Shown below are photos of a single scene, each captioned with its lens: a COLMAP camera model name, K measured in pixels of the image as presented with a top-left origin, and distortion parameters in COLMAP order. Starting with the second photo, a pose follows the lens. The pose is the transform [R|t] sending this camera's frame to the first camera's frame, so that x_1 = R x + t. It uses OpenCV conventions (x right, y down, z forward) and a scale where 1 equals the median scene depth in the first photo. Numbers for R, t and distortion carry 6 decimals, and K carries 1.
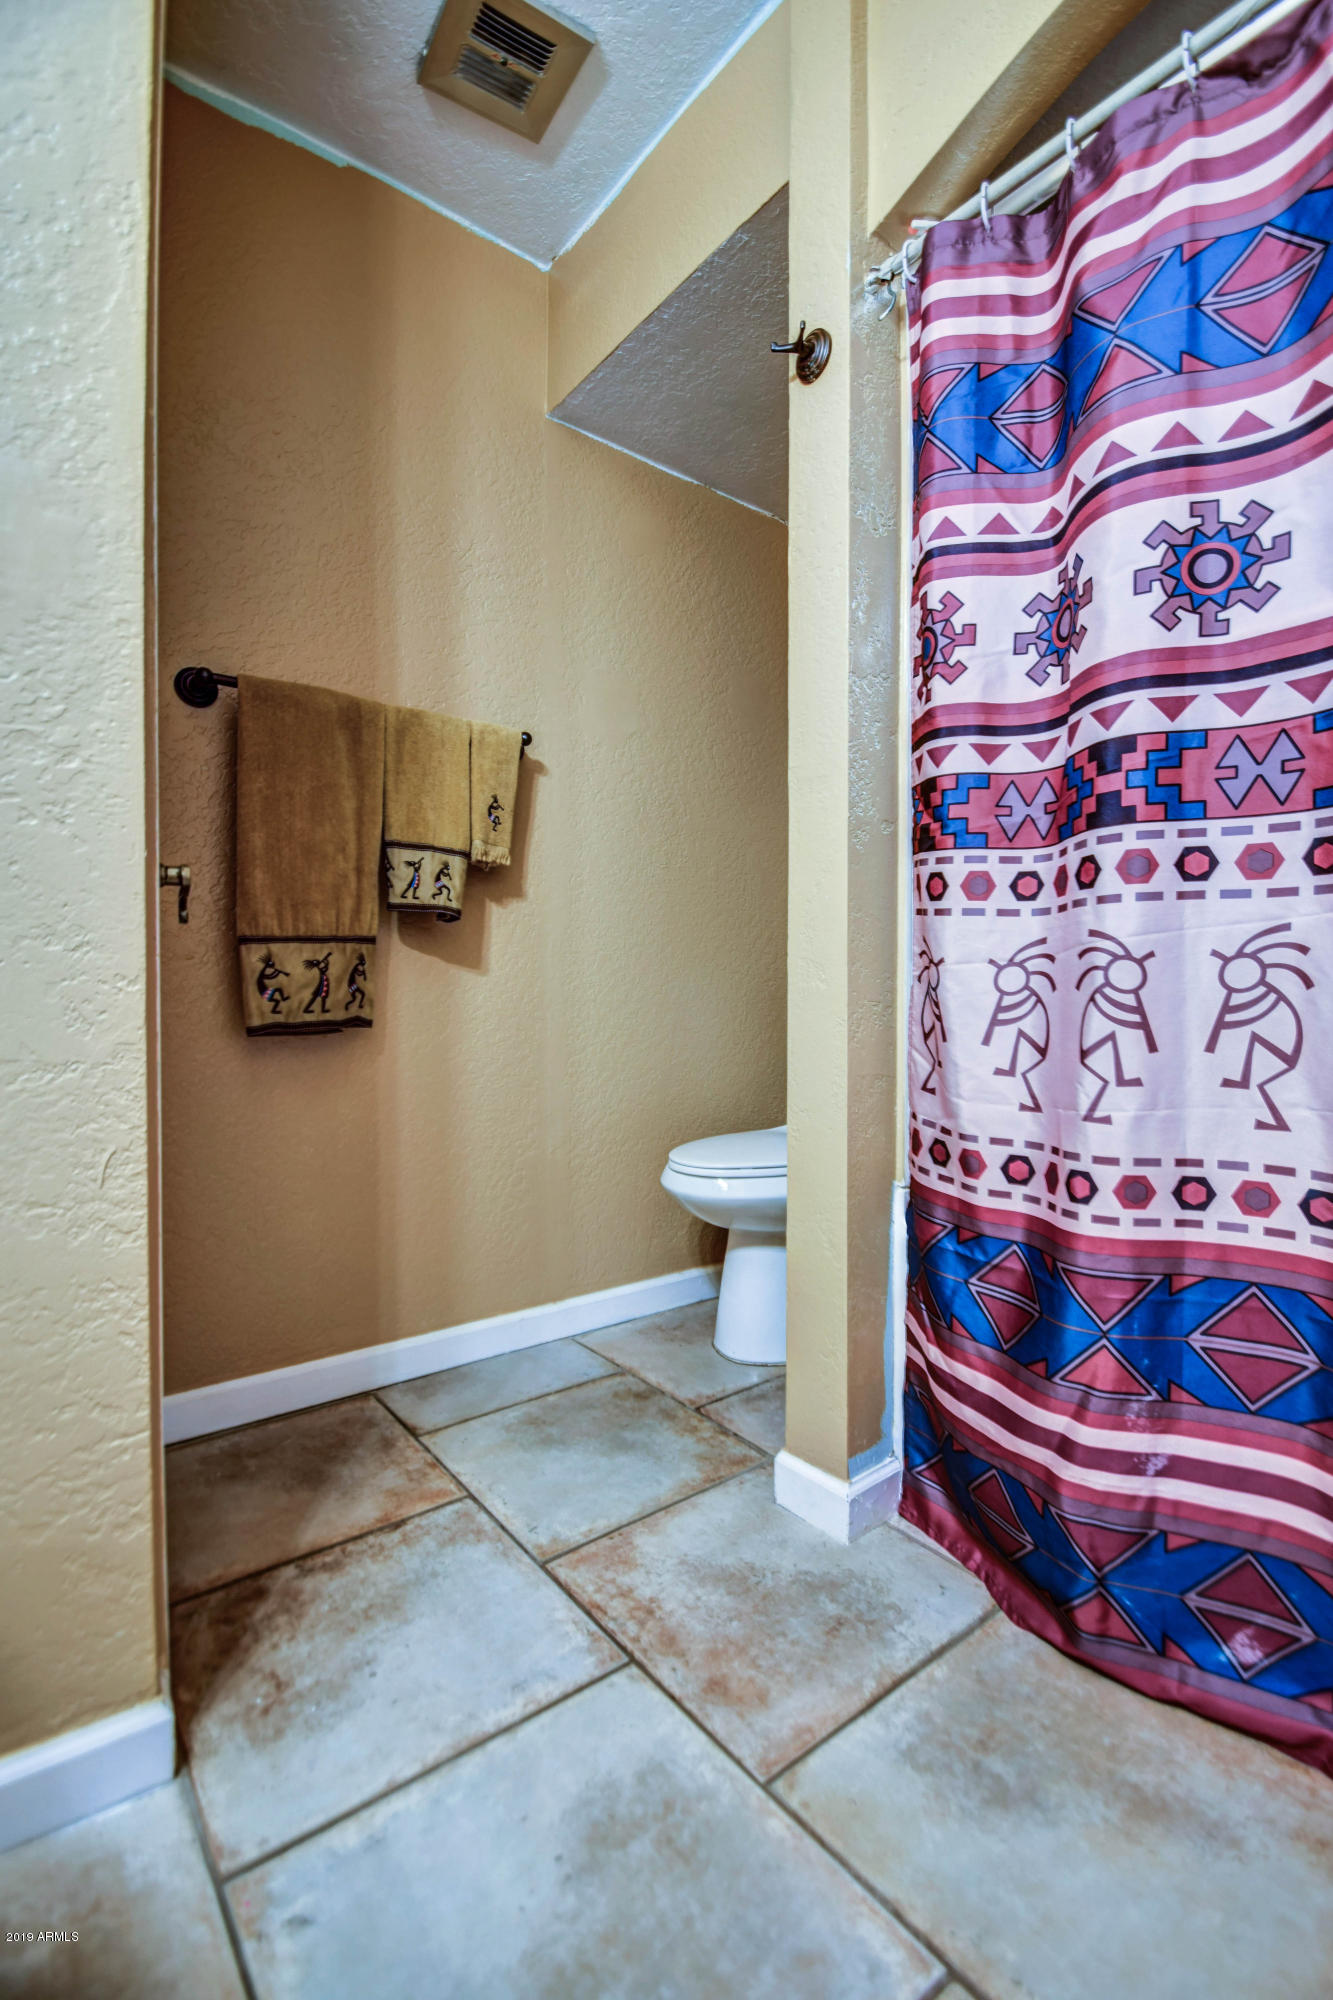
lens RADIAL K [[904.1, 0, 668.7], [0, 904.1, 1009.3], [0, 0, 1]] dist [0.016720, -0.020755]
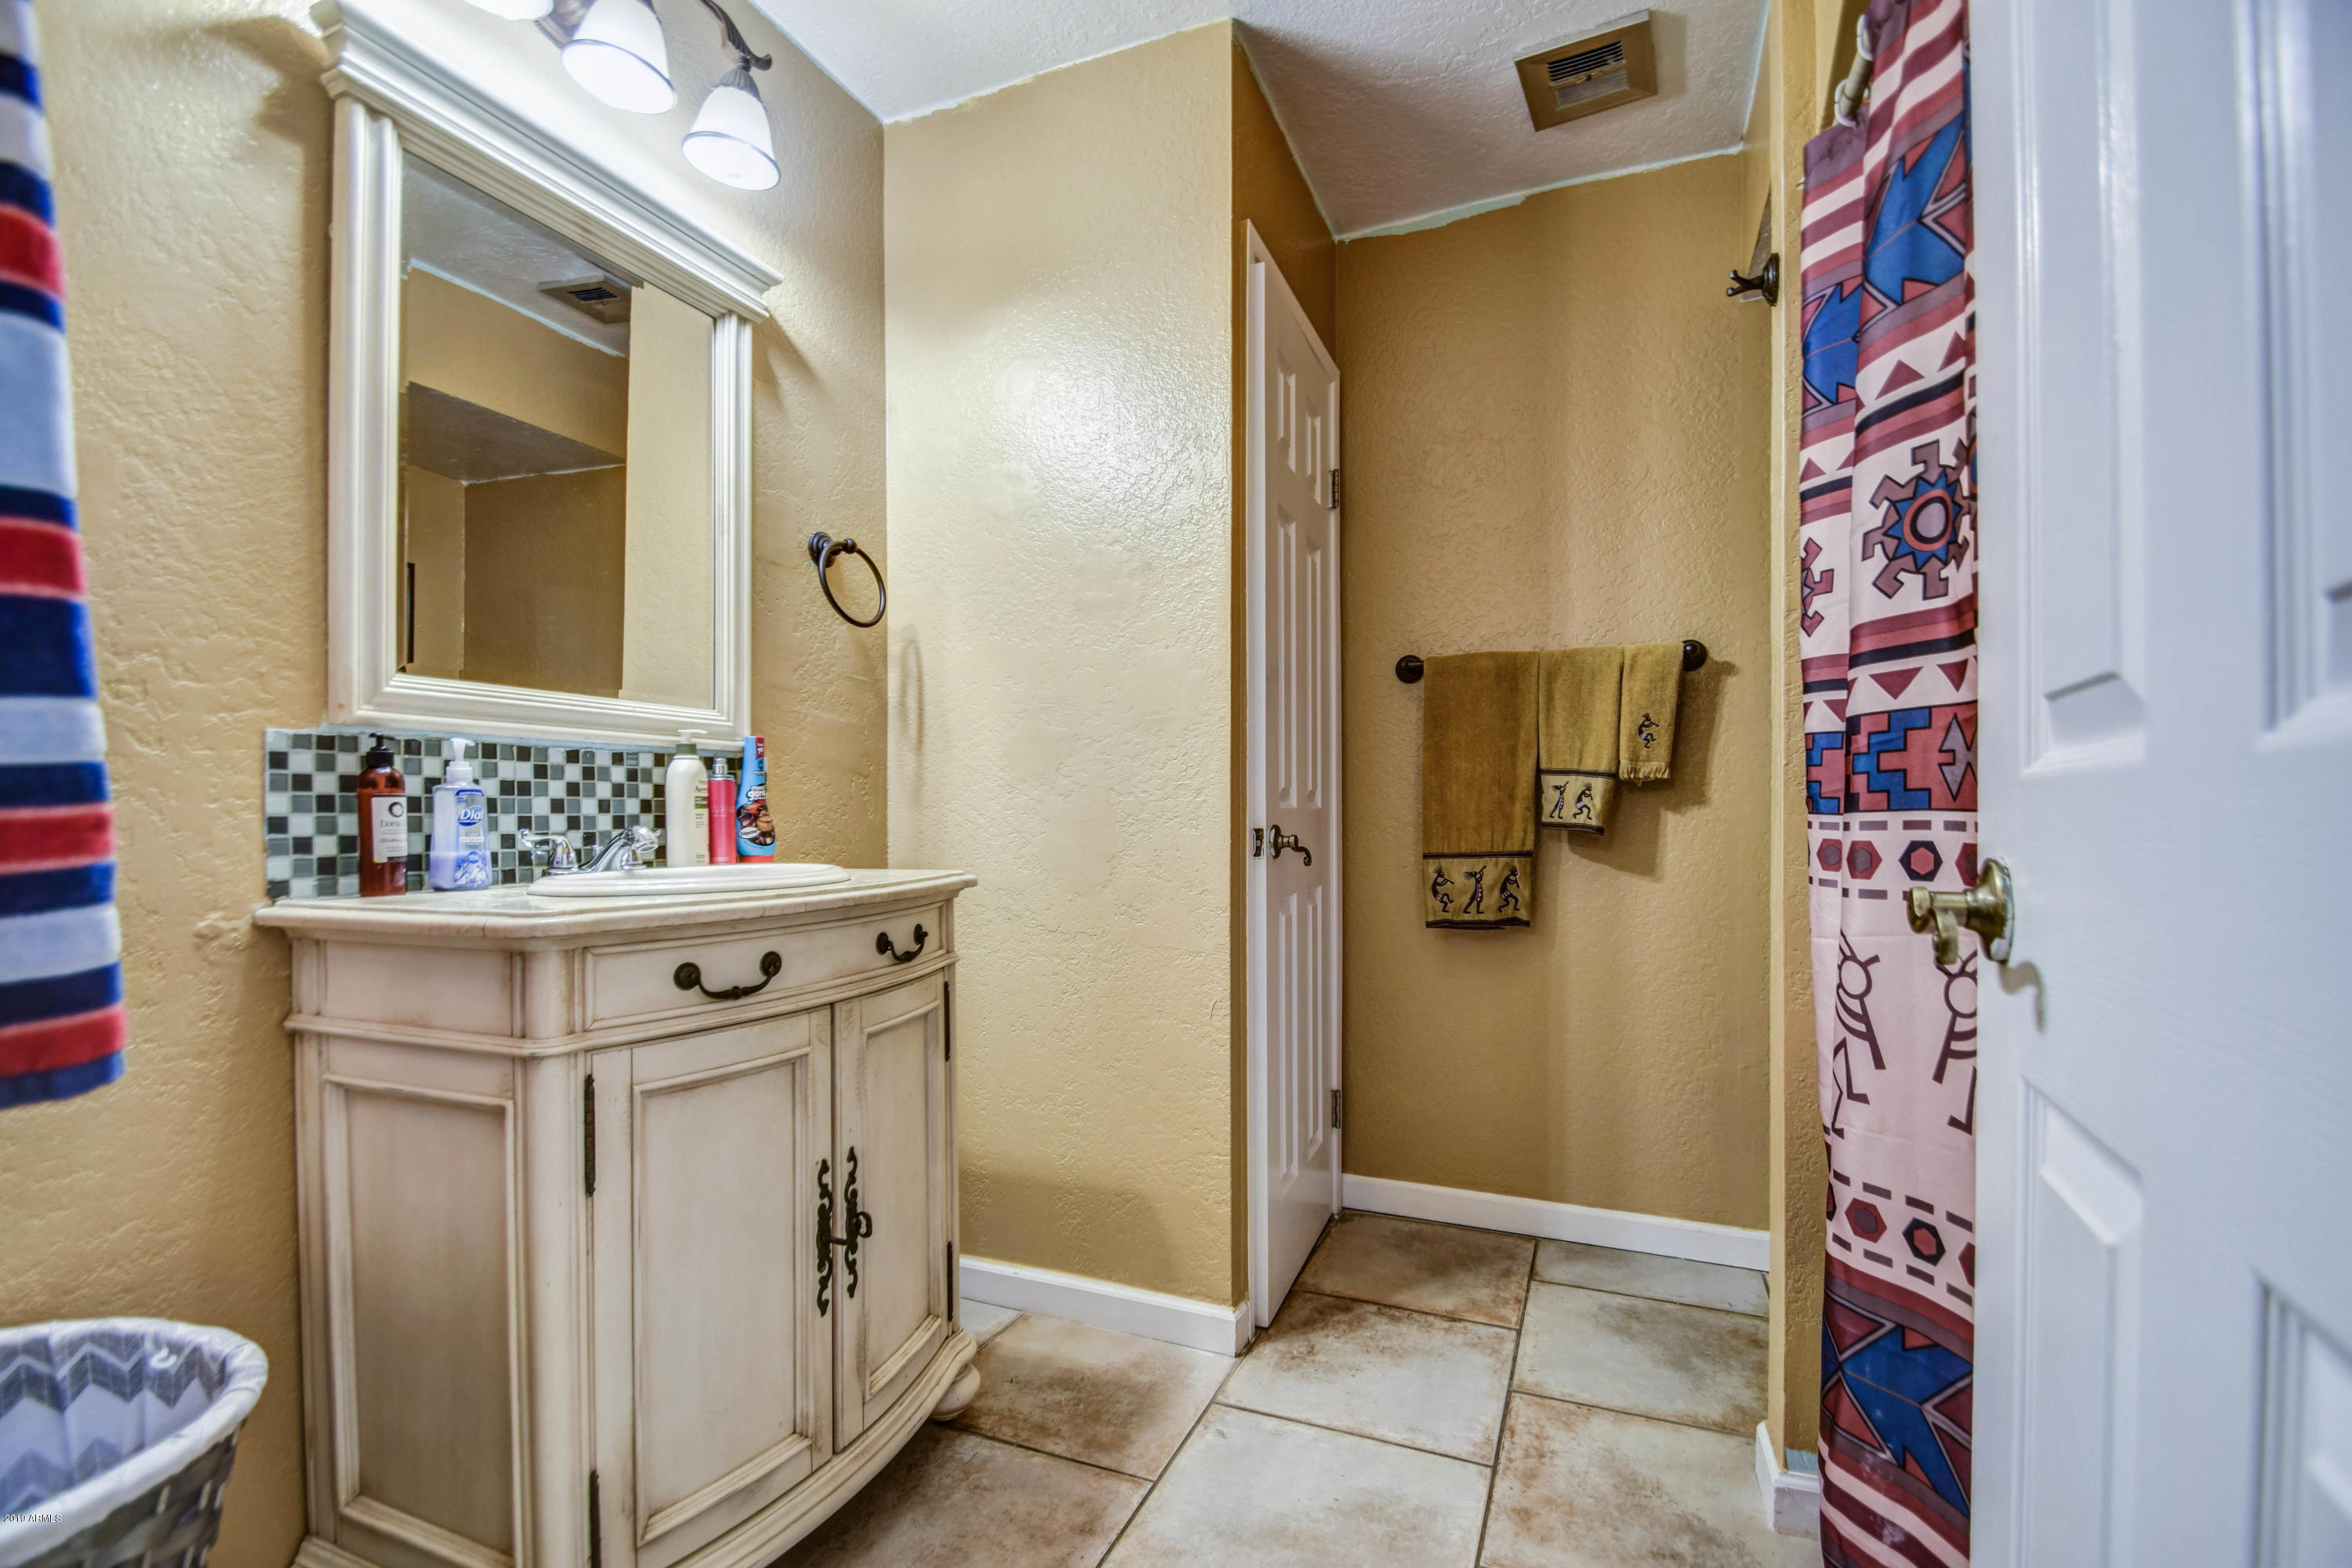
lens RADIAL K [[1063.2, 0, 1184.8], [0, 1063.2, 826.6], [0, 0, 1]] dist [0.016720, -0.020755]
pose [[0.479539, 0.010930, -0.877453, 0.922982], [-0.013070, 0.999900, 0.005312, -0.153783], [0.877423, 0.008921, 0.479634, -0.085206]]
